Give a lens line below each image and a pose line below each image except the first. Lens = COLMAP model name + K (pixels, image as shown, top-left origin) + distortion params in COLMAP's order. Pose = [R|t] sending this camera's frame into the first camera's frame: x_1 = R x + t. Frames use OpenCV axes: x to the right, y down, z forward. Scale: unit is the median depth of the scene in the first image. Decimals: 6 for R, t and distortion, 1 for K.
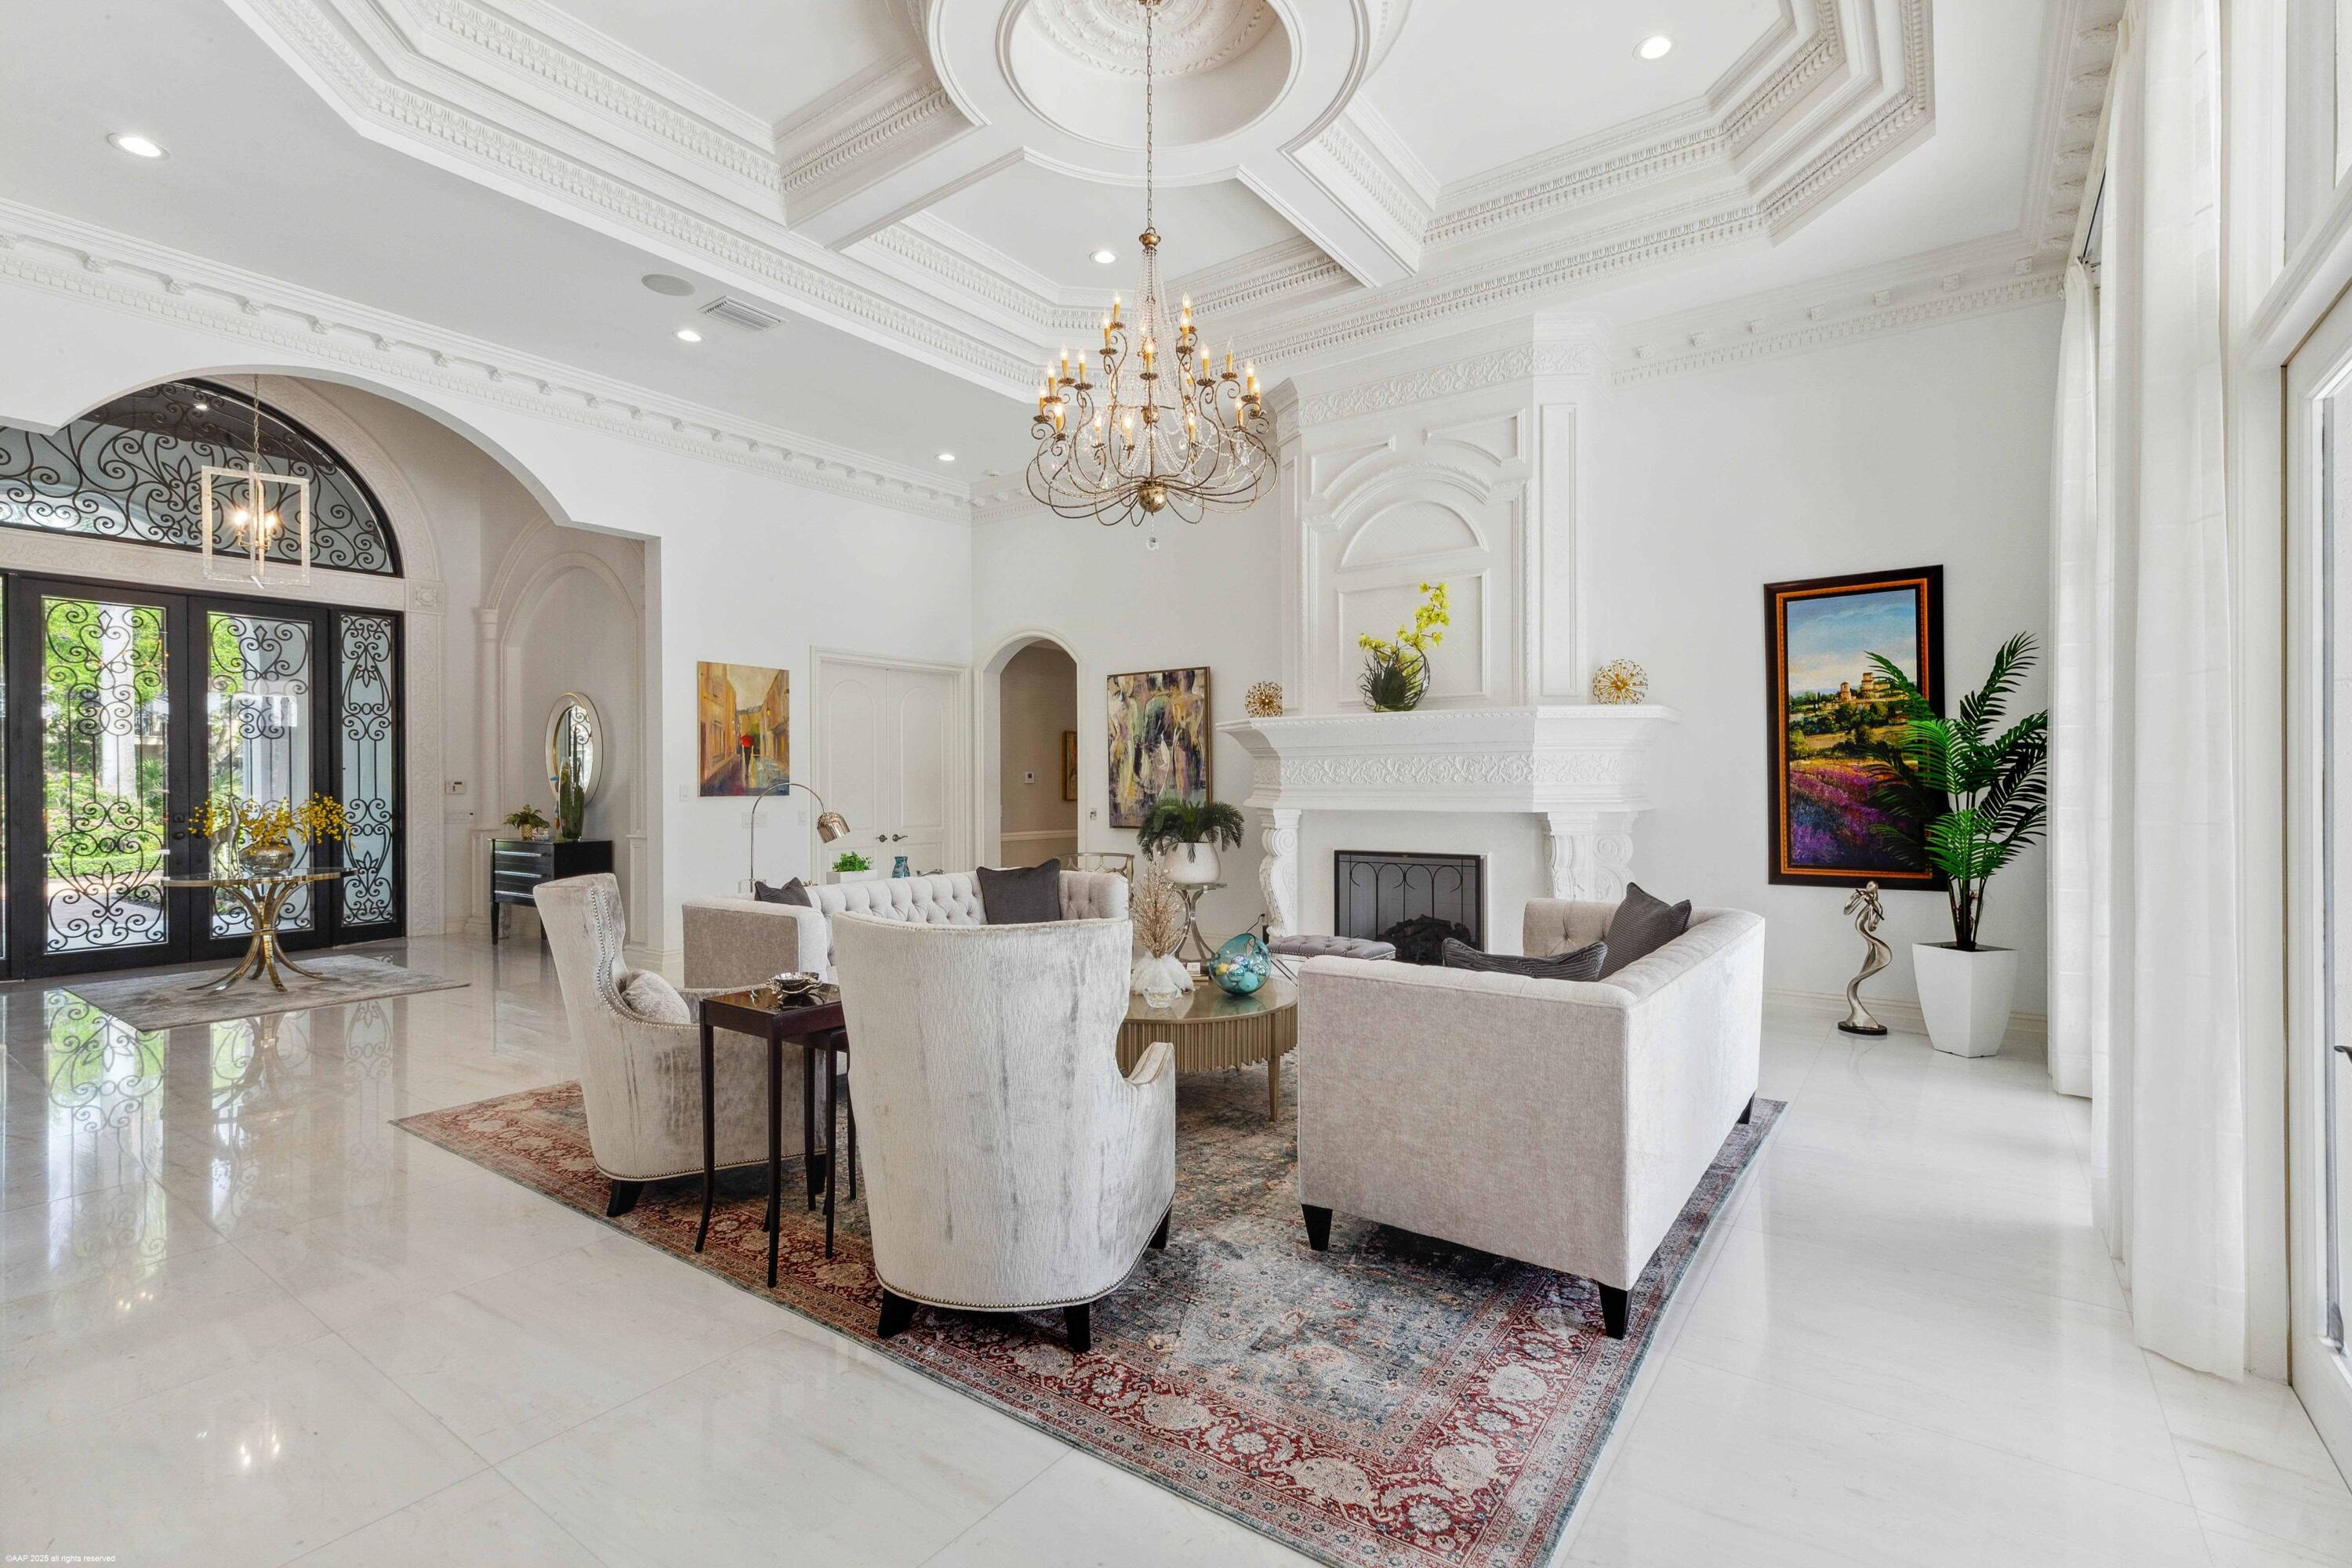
lens RADIAL K [[1086.5, 0, 1161.9], [0, 1086.5, 788.7], [0, 0, 1]] dist [0.008820, 0.000641]
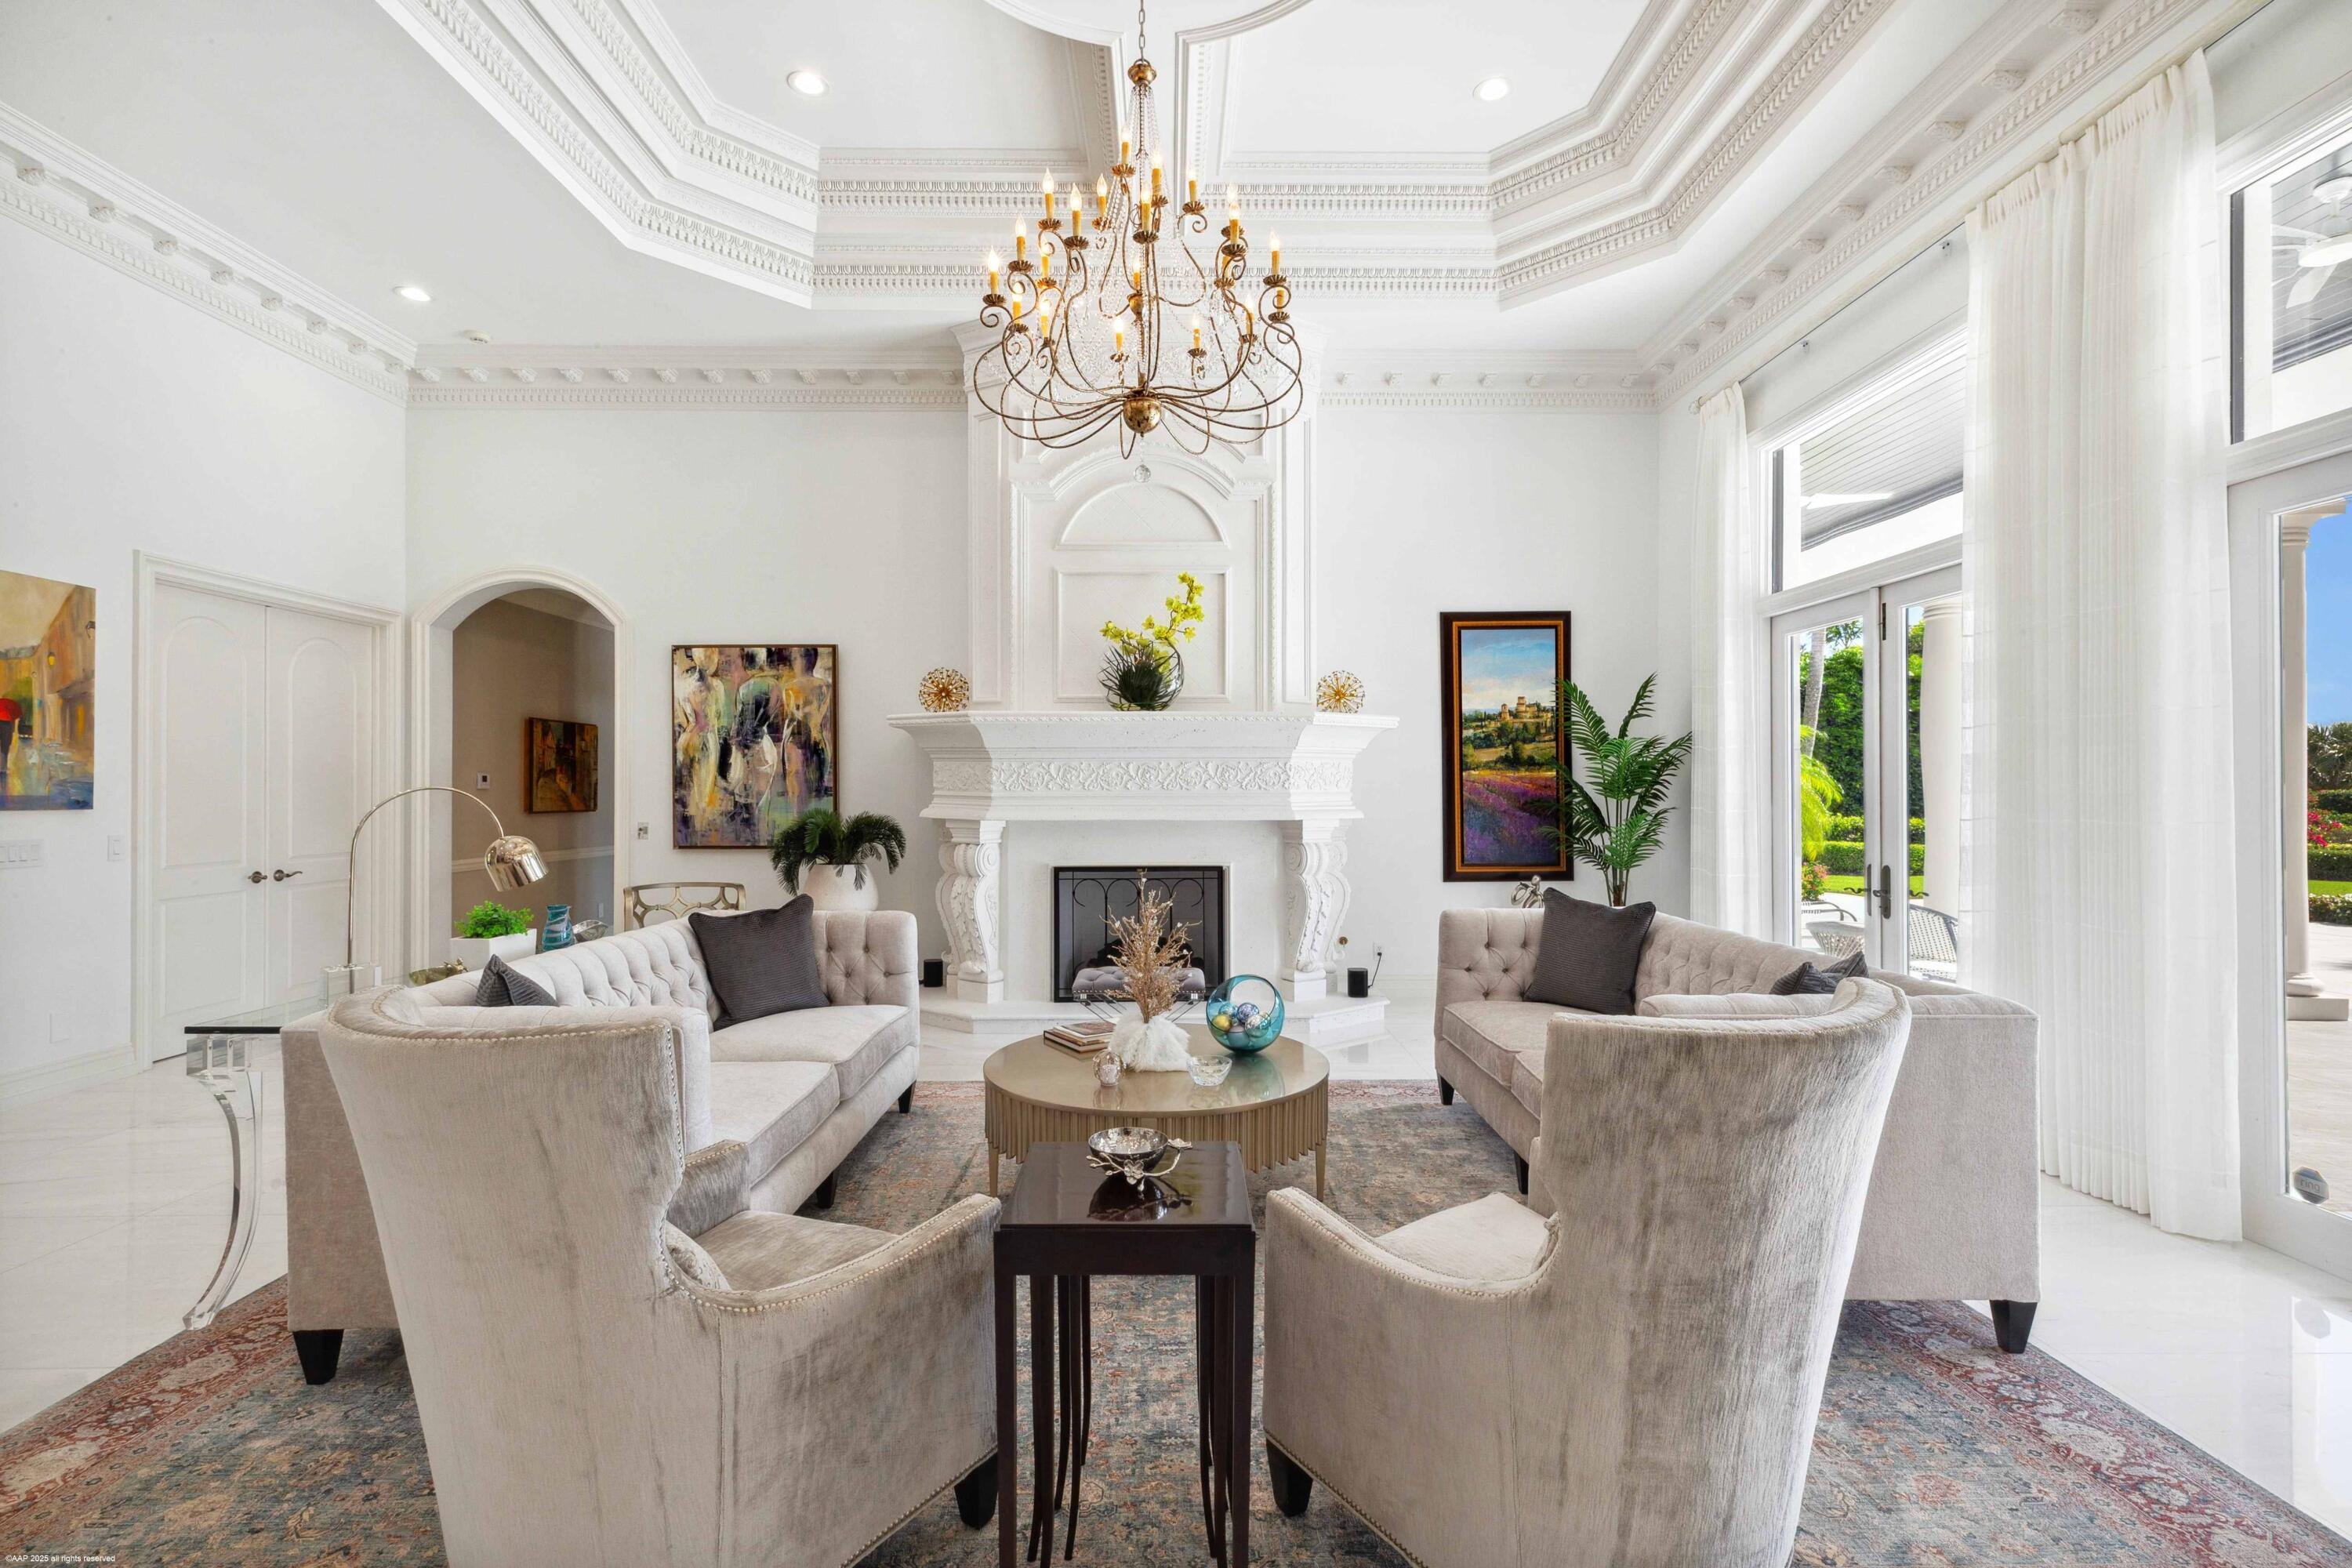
lens RADIAL K [[1086.5, 0, 1182.8], [0, 1086.5, 783.9], [0, 0, 1]] dist [0.008820, 0.000641]
pose [[0.795321, 0.006286, 0.606156, -0.261104], [0.000804, 0.999934, -0.011424, 0.000156], [-0.606188, 0.009573, 0.795264, 0.221499]]
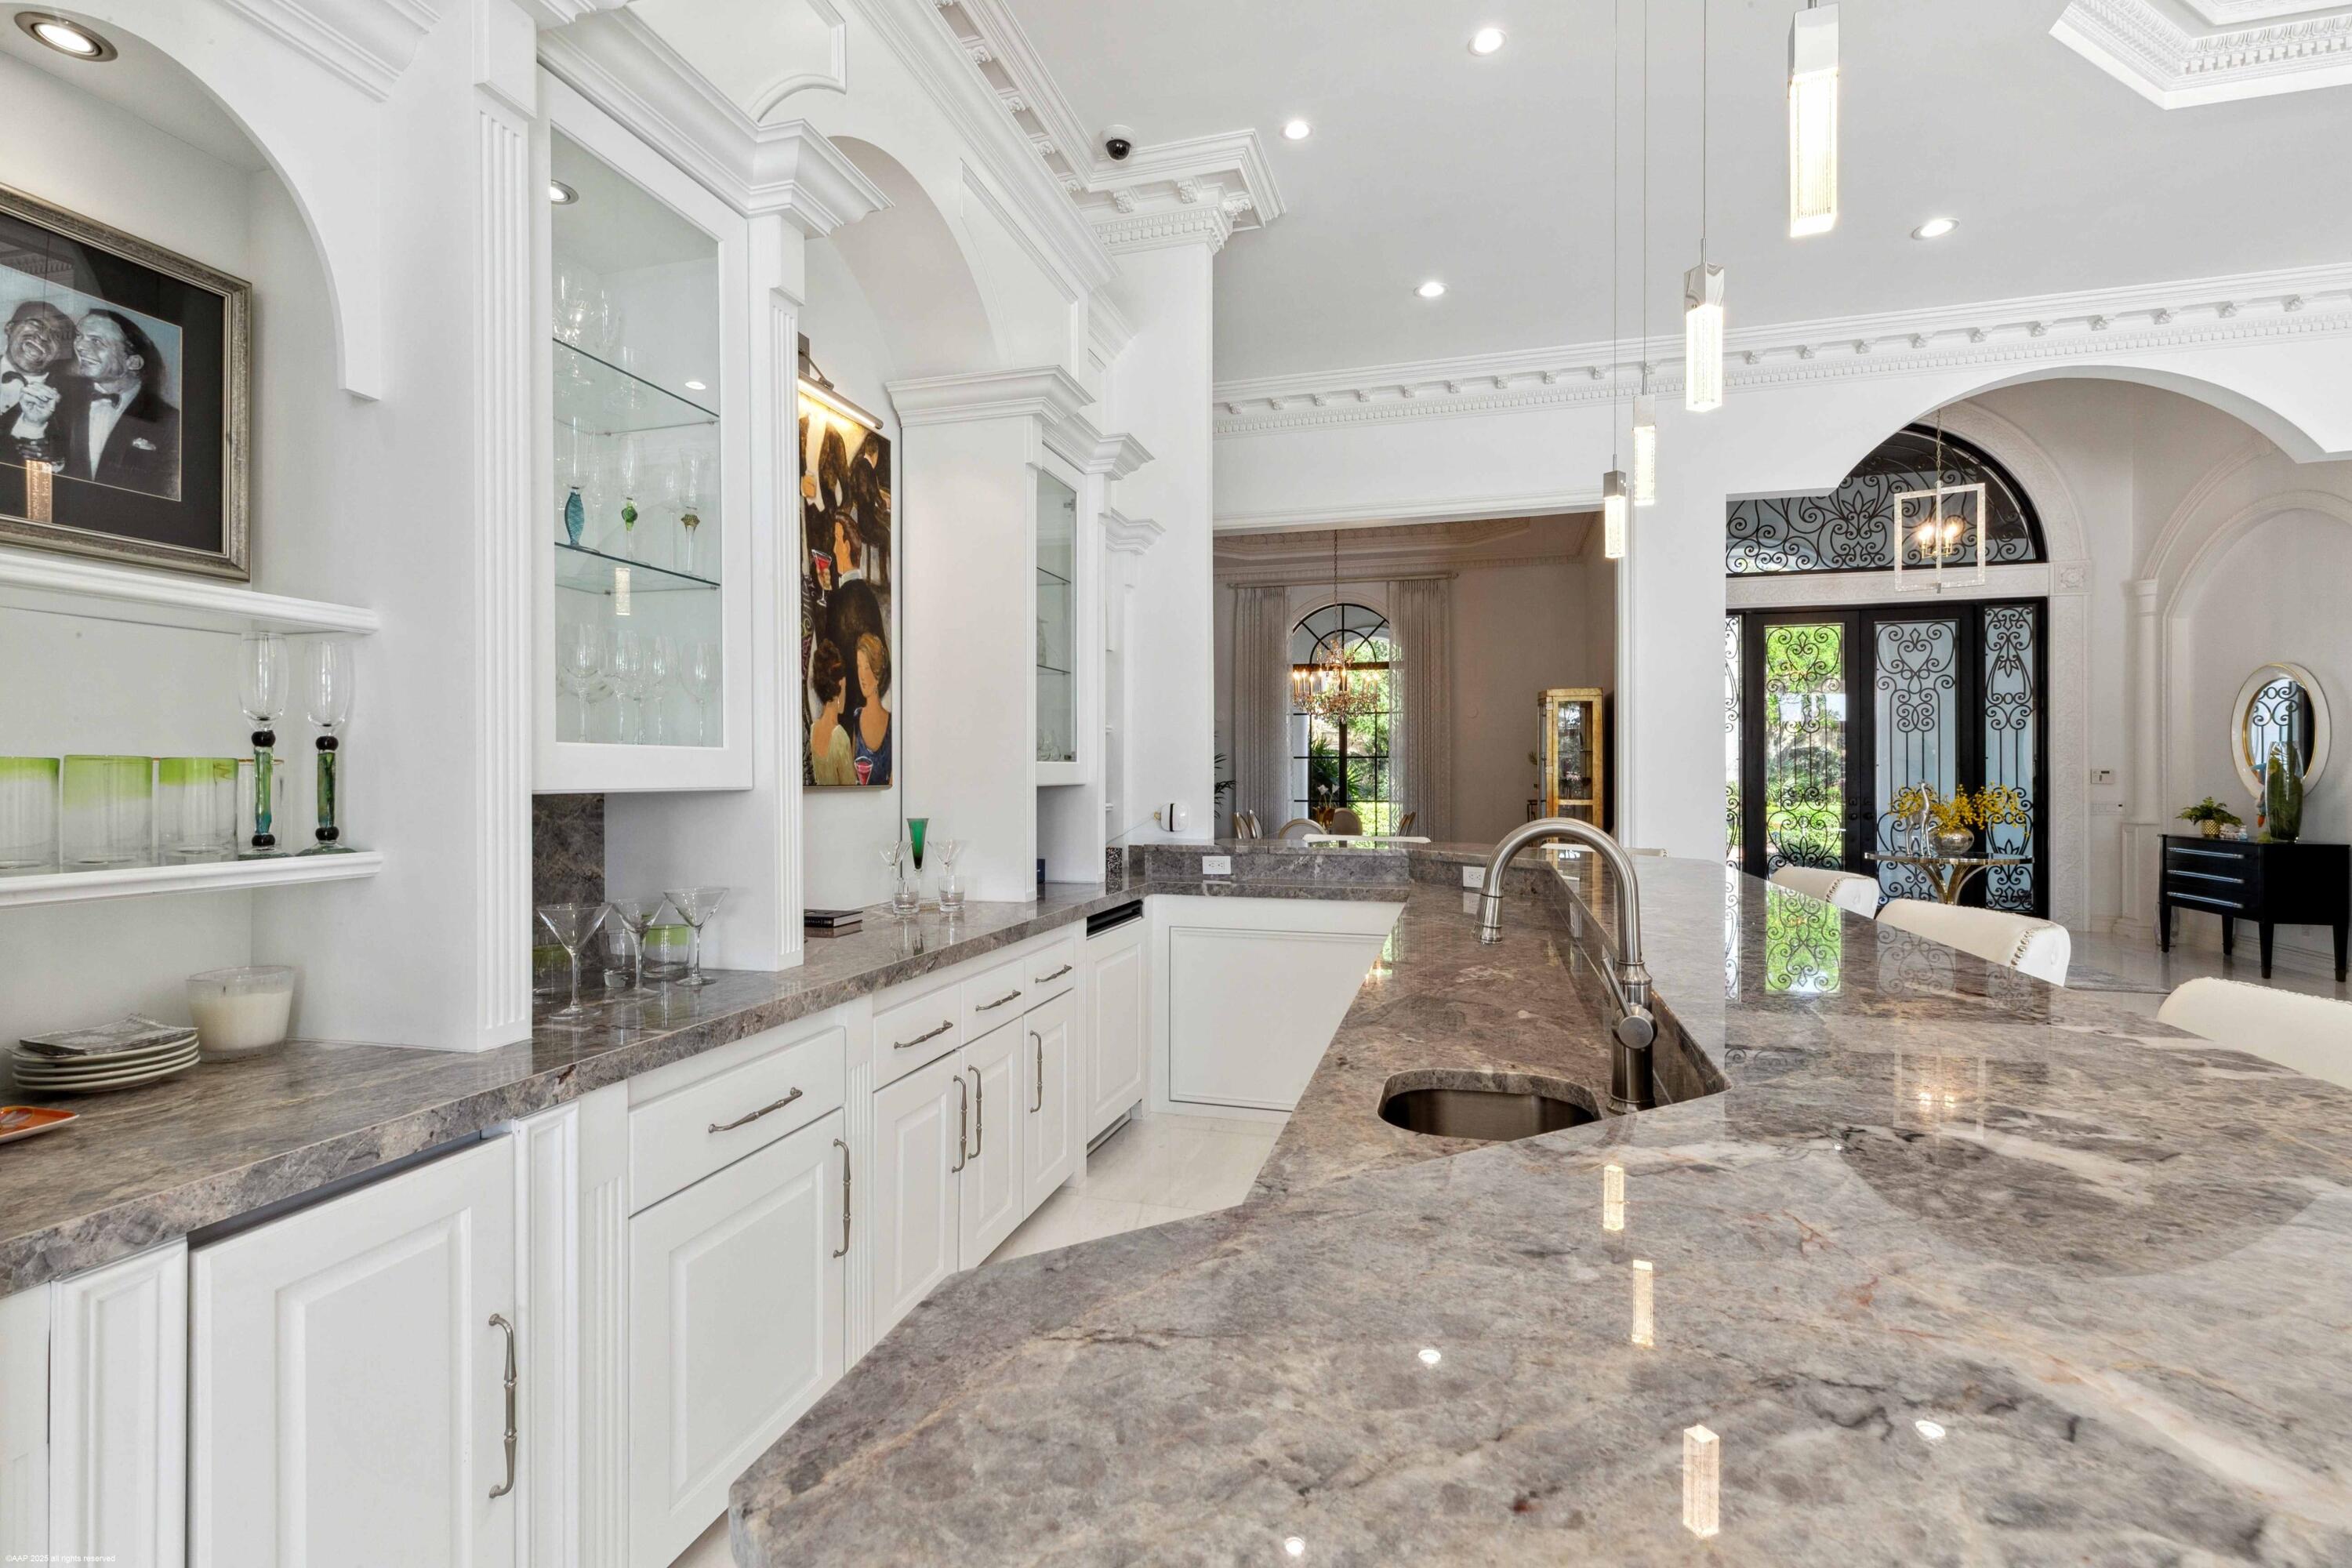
lens RADIAL K [[1086.5, 0, 1170.3], [0, 1086.5, 782.0], [0, 0, 1]] dist [0.008820, 0.000641]
pose [[0.362624, 0.009200, -0.931890, -0.069715], [-0.005576, 0.999955, 0.007702, 0.000785], [0.931919, 0.002403, 0.362659, -0.094832]]
